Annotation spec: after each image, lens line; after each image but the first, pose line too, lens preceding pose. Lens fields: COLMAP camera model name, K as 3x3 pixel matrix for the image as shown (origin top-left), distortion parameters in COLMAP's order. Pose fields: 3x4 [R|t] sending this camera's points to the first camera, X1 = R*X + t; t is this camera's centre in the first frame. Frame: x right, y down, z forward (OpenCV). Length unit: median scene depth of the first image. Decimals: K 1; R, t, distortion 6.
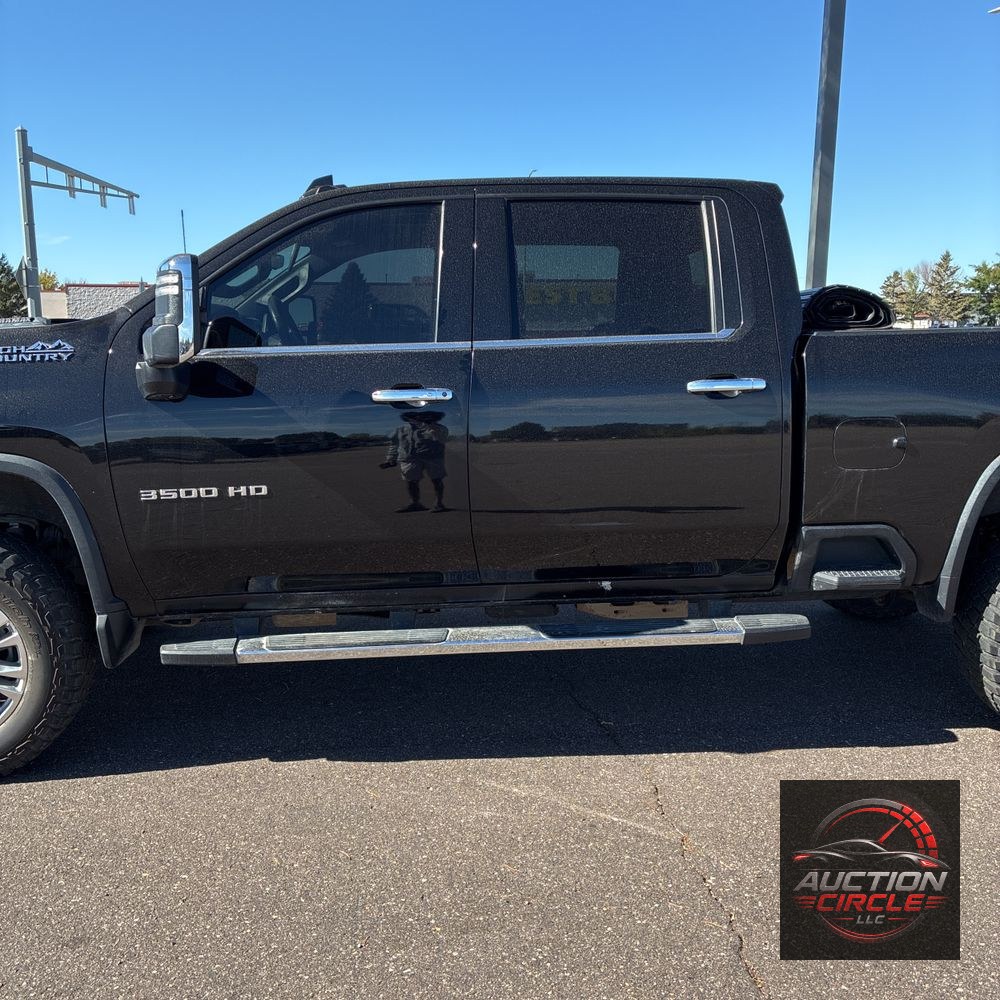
lens RADIAL K [[999.8, 0, 480.1], [0, 999.8, 500.5], [0, 0, 1]] dist [0.039920, -0.014071]
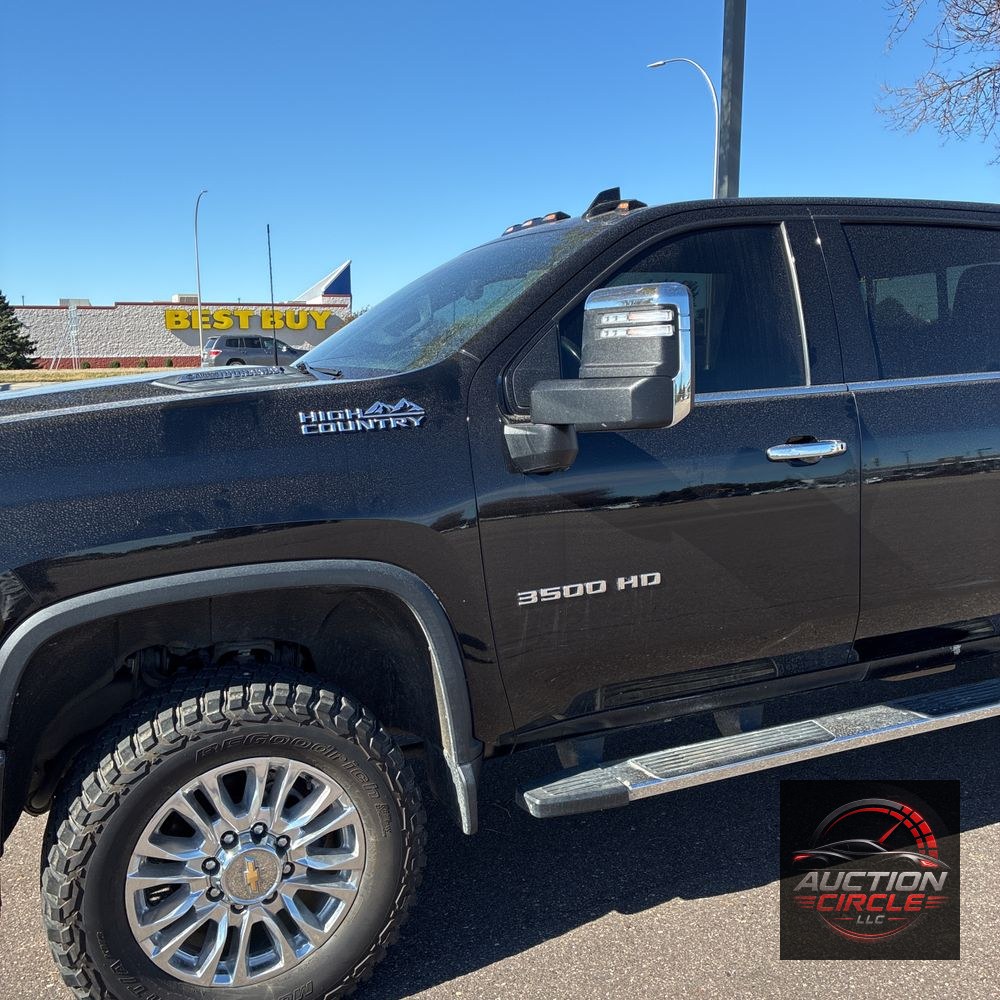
lens RADIAL K [[995.4, 0, 501.5], [0, 995.4, 499.2], [0, 0, 1]] dist [0.066961, -0.018457]
pose [[0.945878, -0.062389, 0.318470, -0.572405], [0.070676, 0.997394, -0.014519, -0.069061], [-0.316734, 0.036241, 0.947822, 0.282652]]
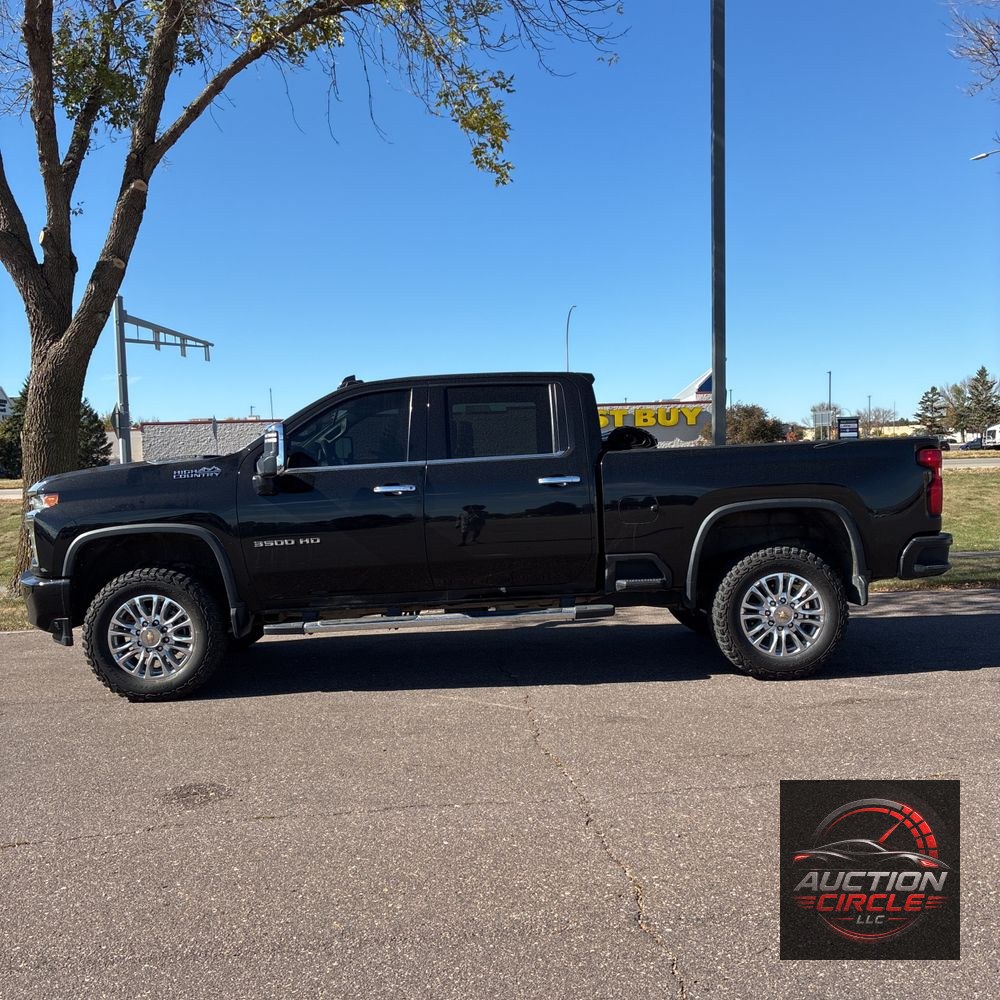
lens RADIAL K [[938.2, 0, 483.7], [0, 938.2, 515.7], [0, 0, 1]] dist [0.054465, 0.004780]
pose [[0.998740, -0.024469, -0.043813, 0.177966], [0.019788, 0.994353, -0.104257, 0.134360], [0.046117, 0.103259, 0.993585, -0.765307]]
